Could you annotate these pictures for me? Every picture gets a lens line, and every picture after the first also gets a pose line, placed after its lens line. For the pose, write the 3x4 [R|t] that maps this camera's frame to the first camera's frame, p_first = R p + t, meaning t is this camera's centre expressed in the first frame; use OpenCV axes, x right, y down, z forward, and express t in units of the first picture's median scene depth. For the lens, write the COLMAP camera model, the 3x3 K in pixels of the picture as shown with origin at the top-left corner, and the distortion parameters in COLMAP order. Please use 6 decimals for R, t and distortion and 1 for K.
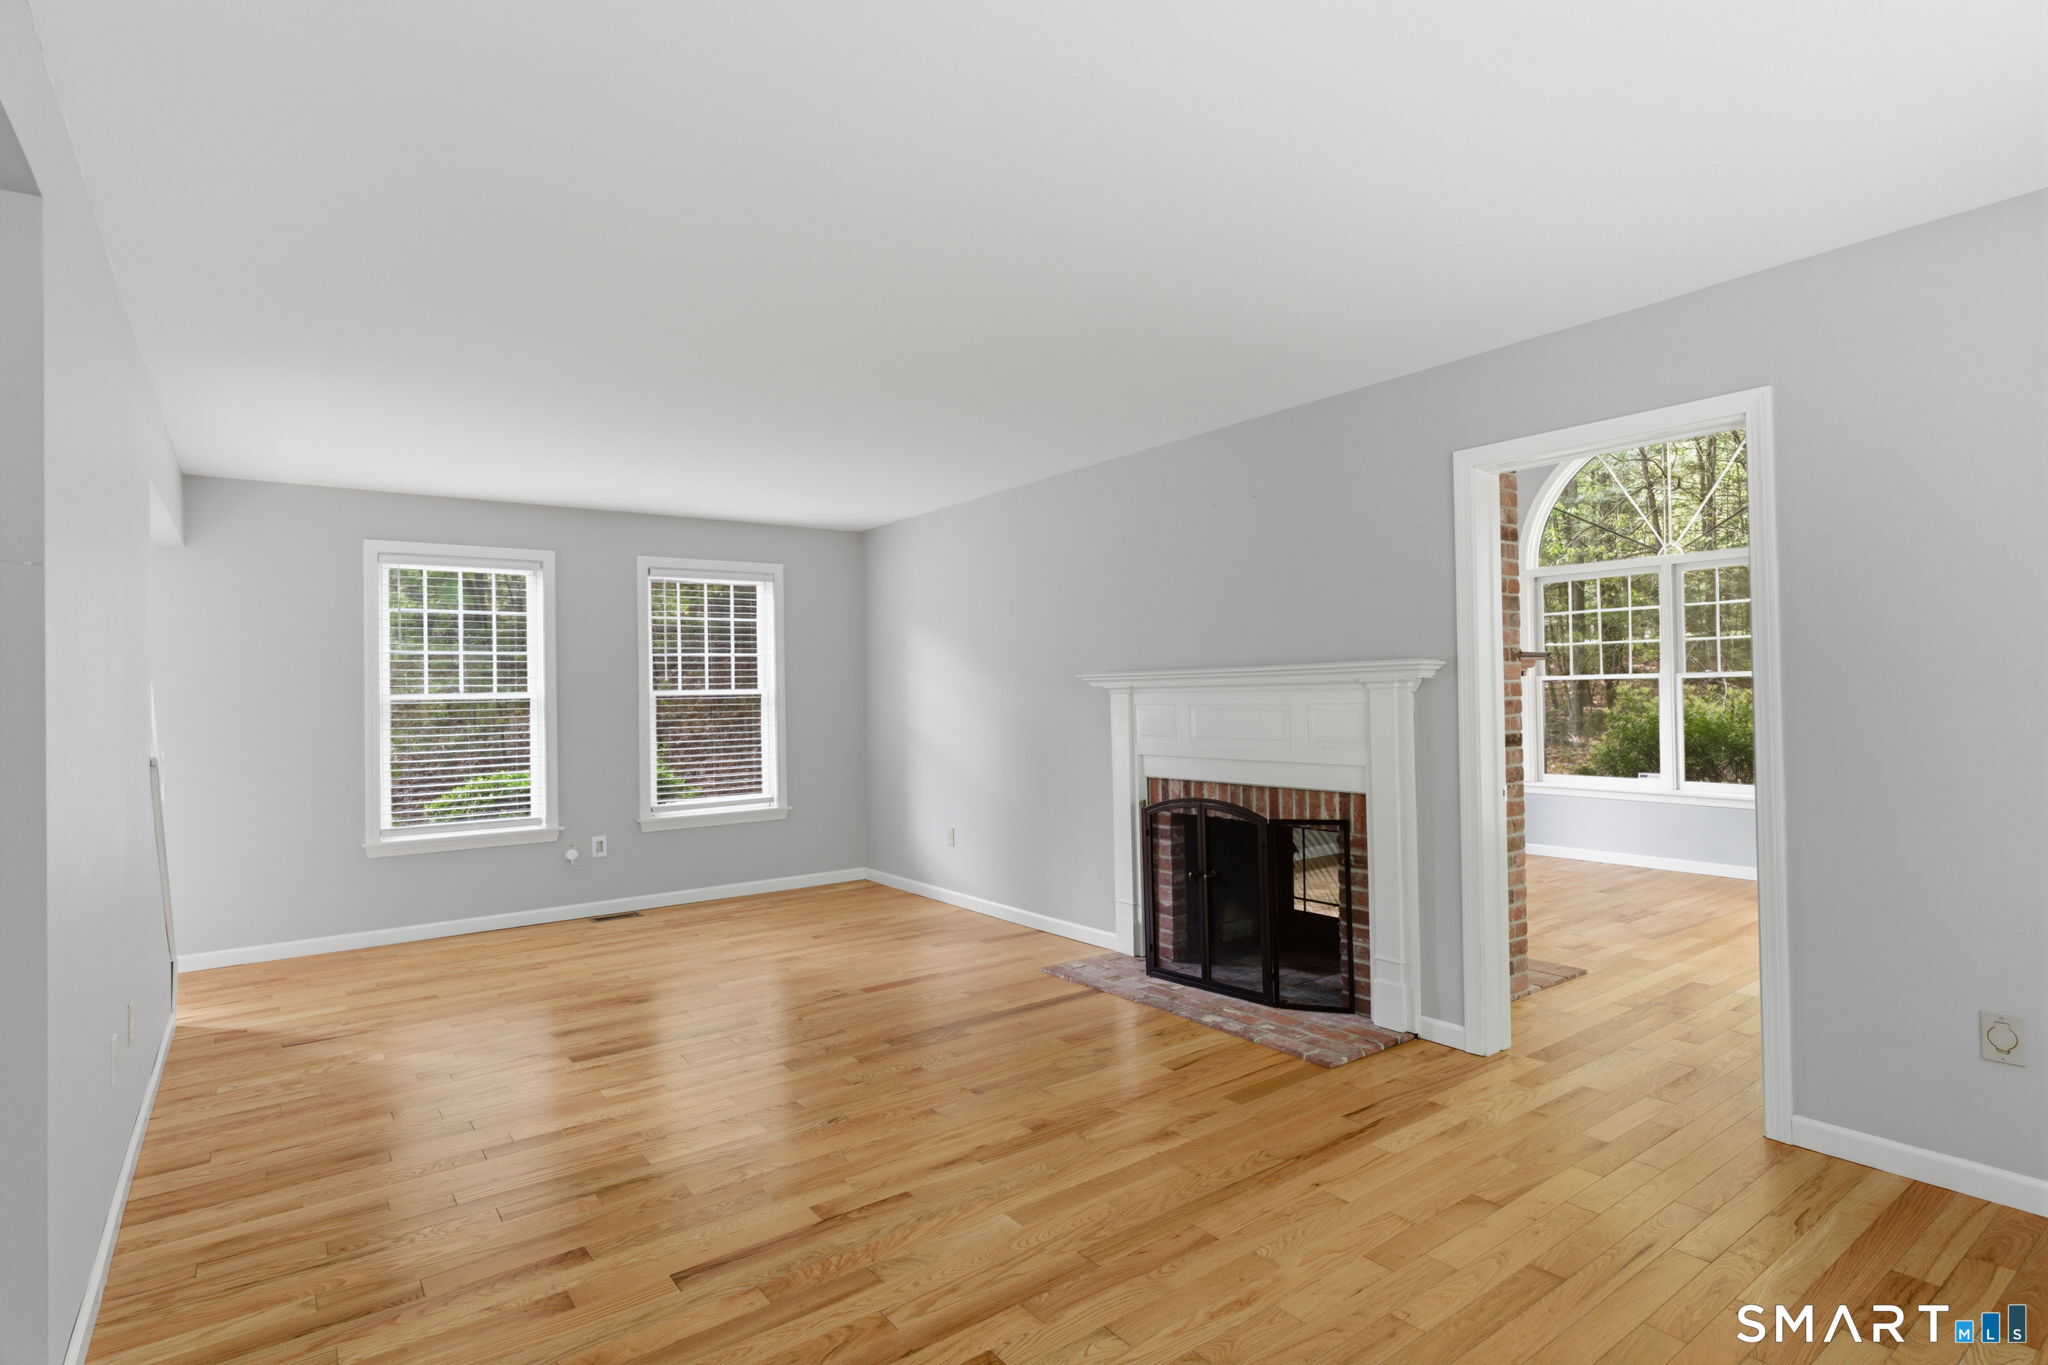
lens RADIAL K [[1040.8, 0, 1017.3], [0, 1040.8, 666.6], [0, 0, 1]] dist [-0.002962, 0.001228]
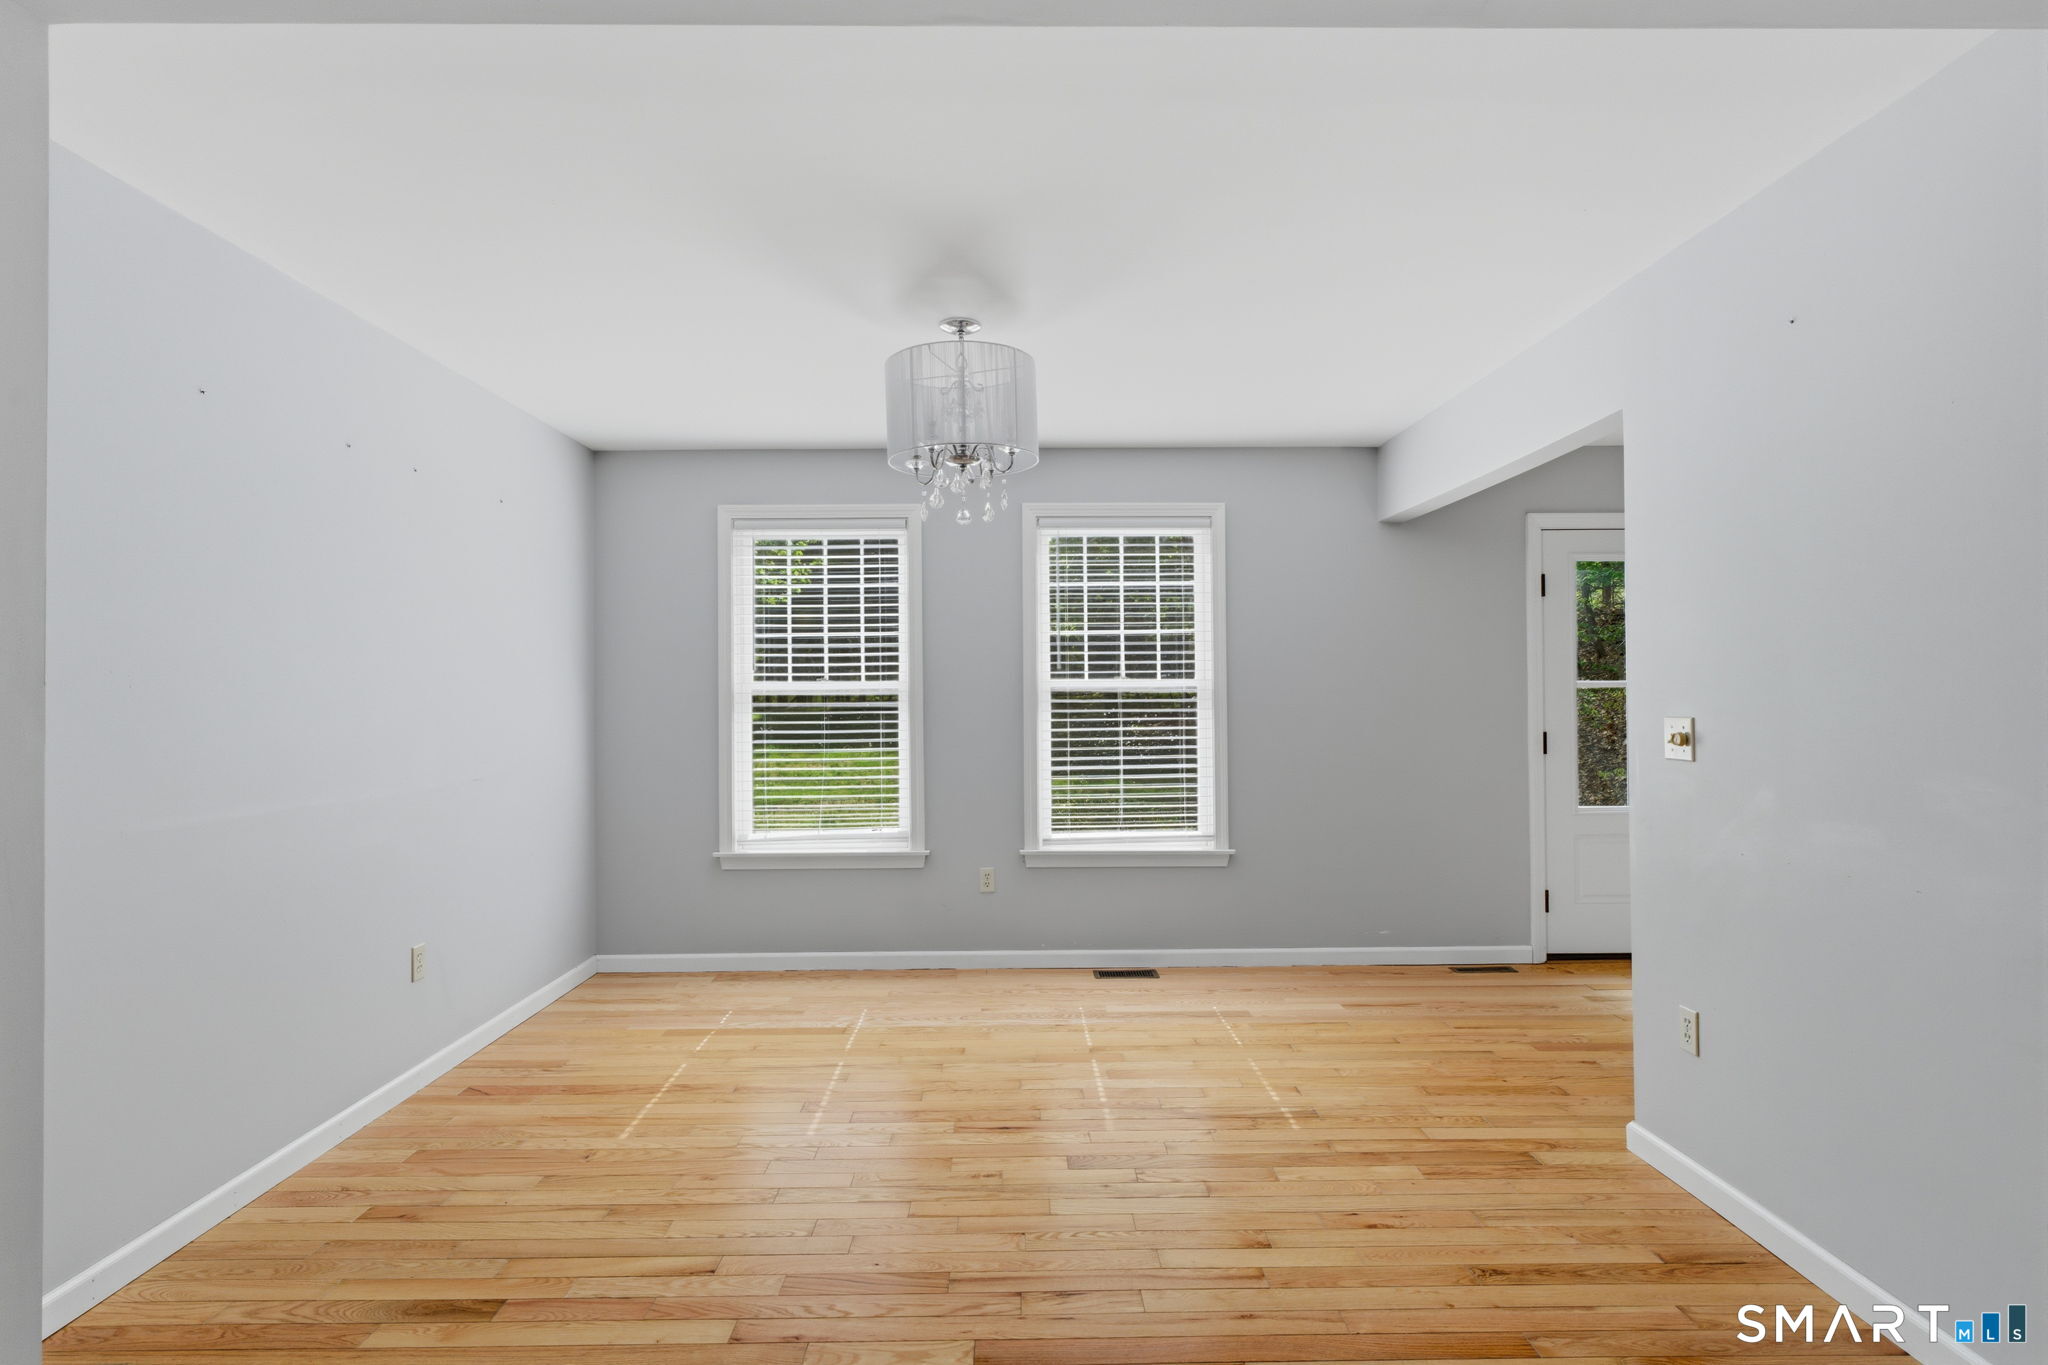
lens RADIAL K [[1119.4, 0, 1034.8], [0, 1119.4, 674.9], [0, 0, 1]] dist [-0.002891, 0.001706]
pose [[0.812079, 0.015638, -0.583338, 0.178581], [0.008982, 0.999187, 0.039290, -0.020615], [0.583478, -0.037146, 0.811279, 0.513781]]
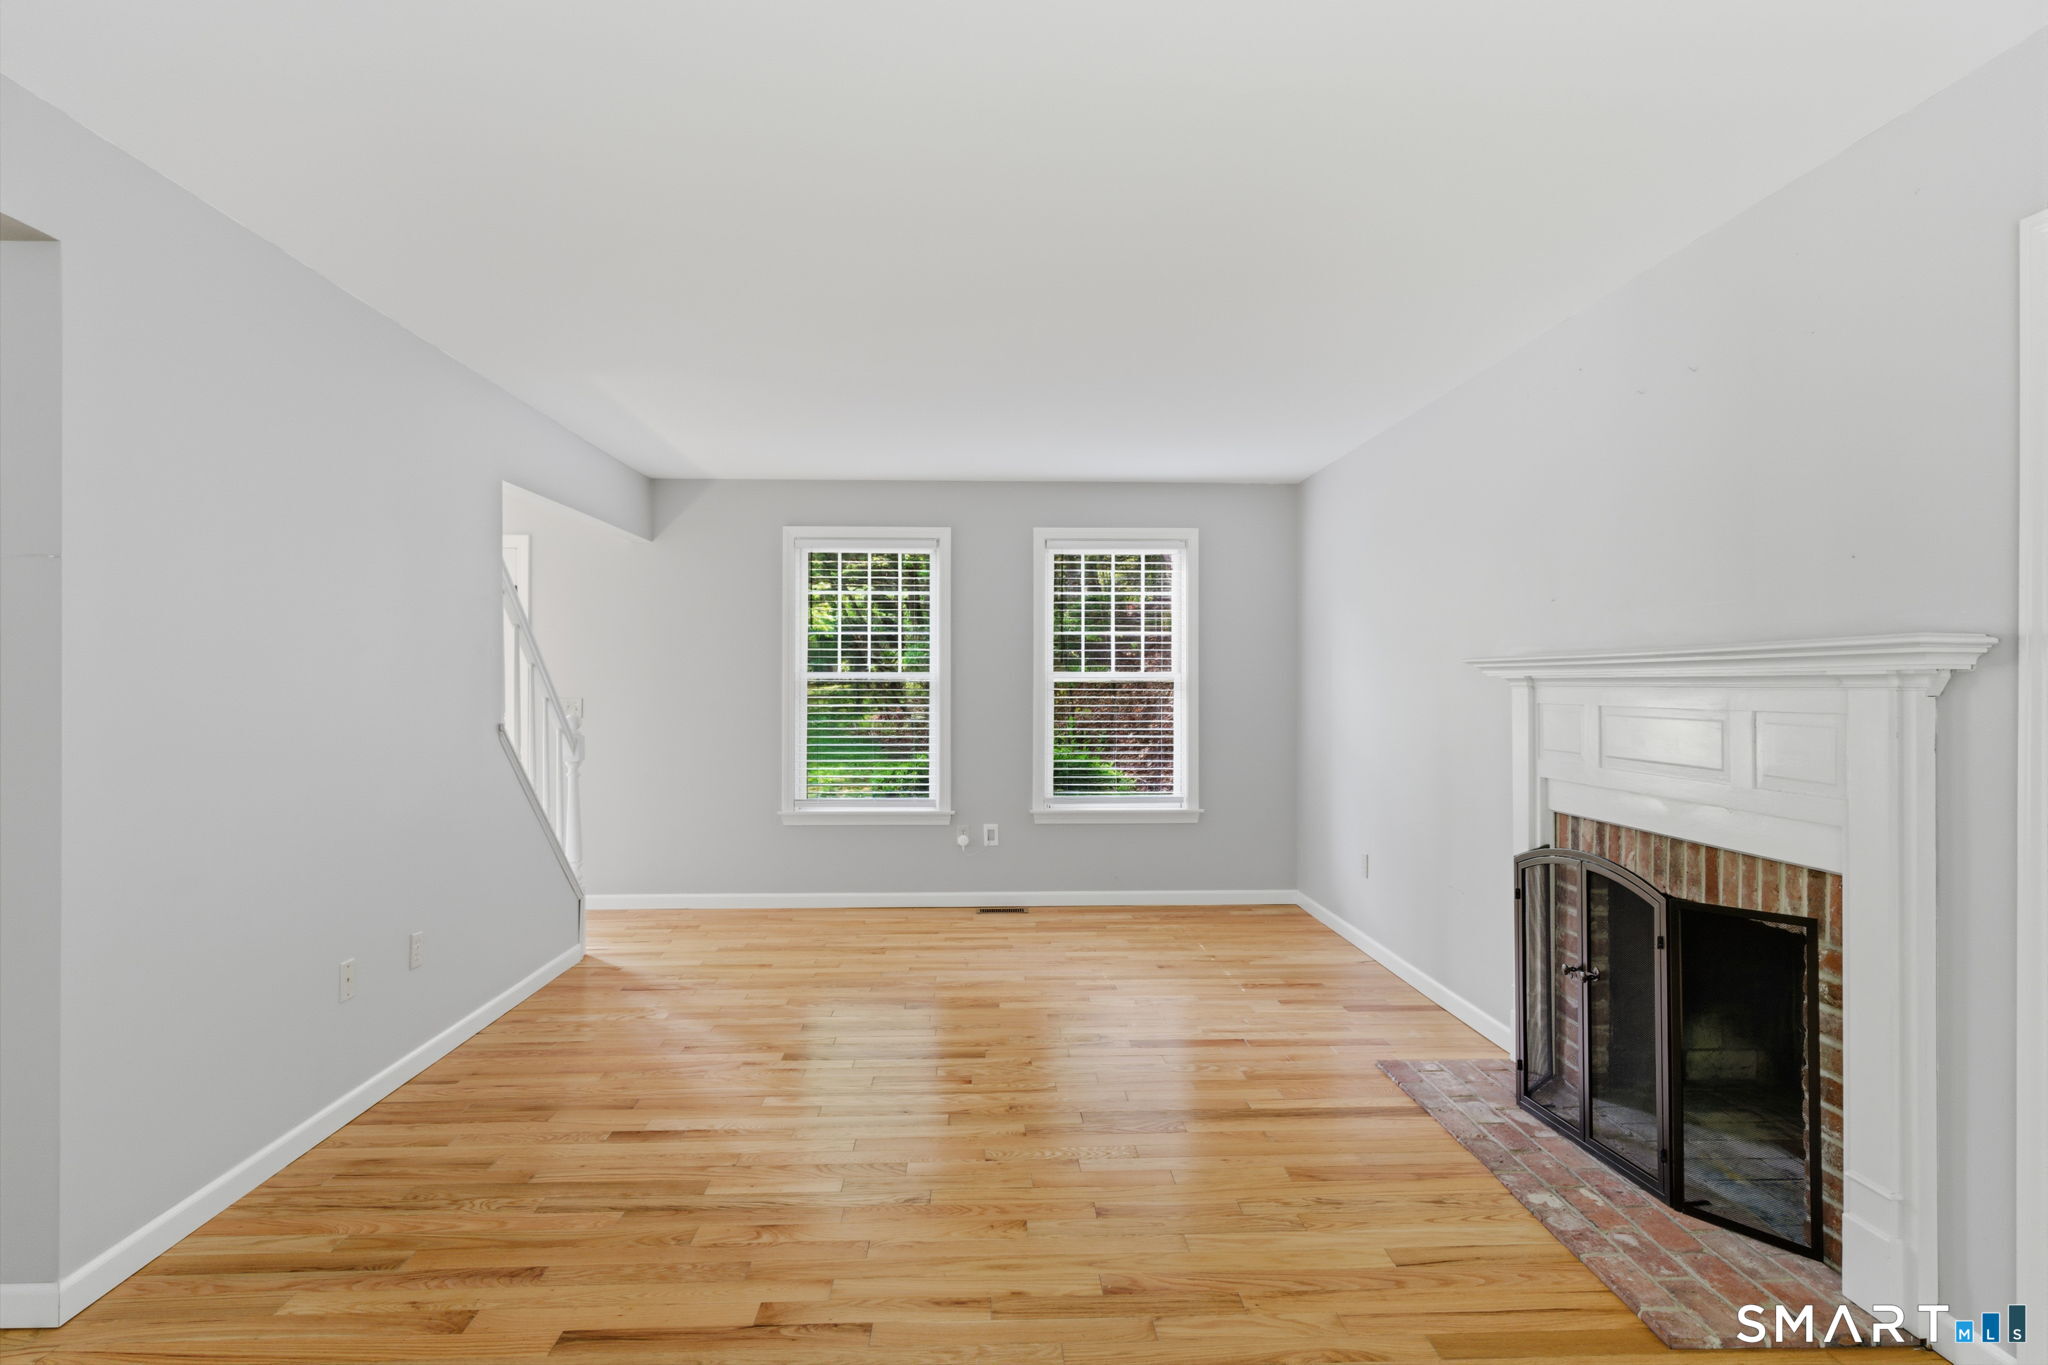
lens RADIAL K [[1119.4, 0, 1016.7], [0, 1119.4, 673.0], [0, 0, 1]] dist [-0.002891, 0.001706]
pose [[0.825778, 0.014693, -0.563805, 0.284774], [-0.001687, 0.999720, 0.023582, 0.000279], [0.563993, -0.018523, 0.825572, 0.243370]]
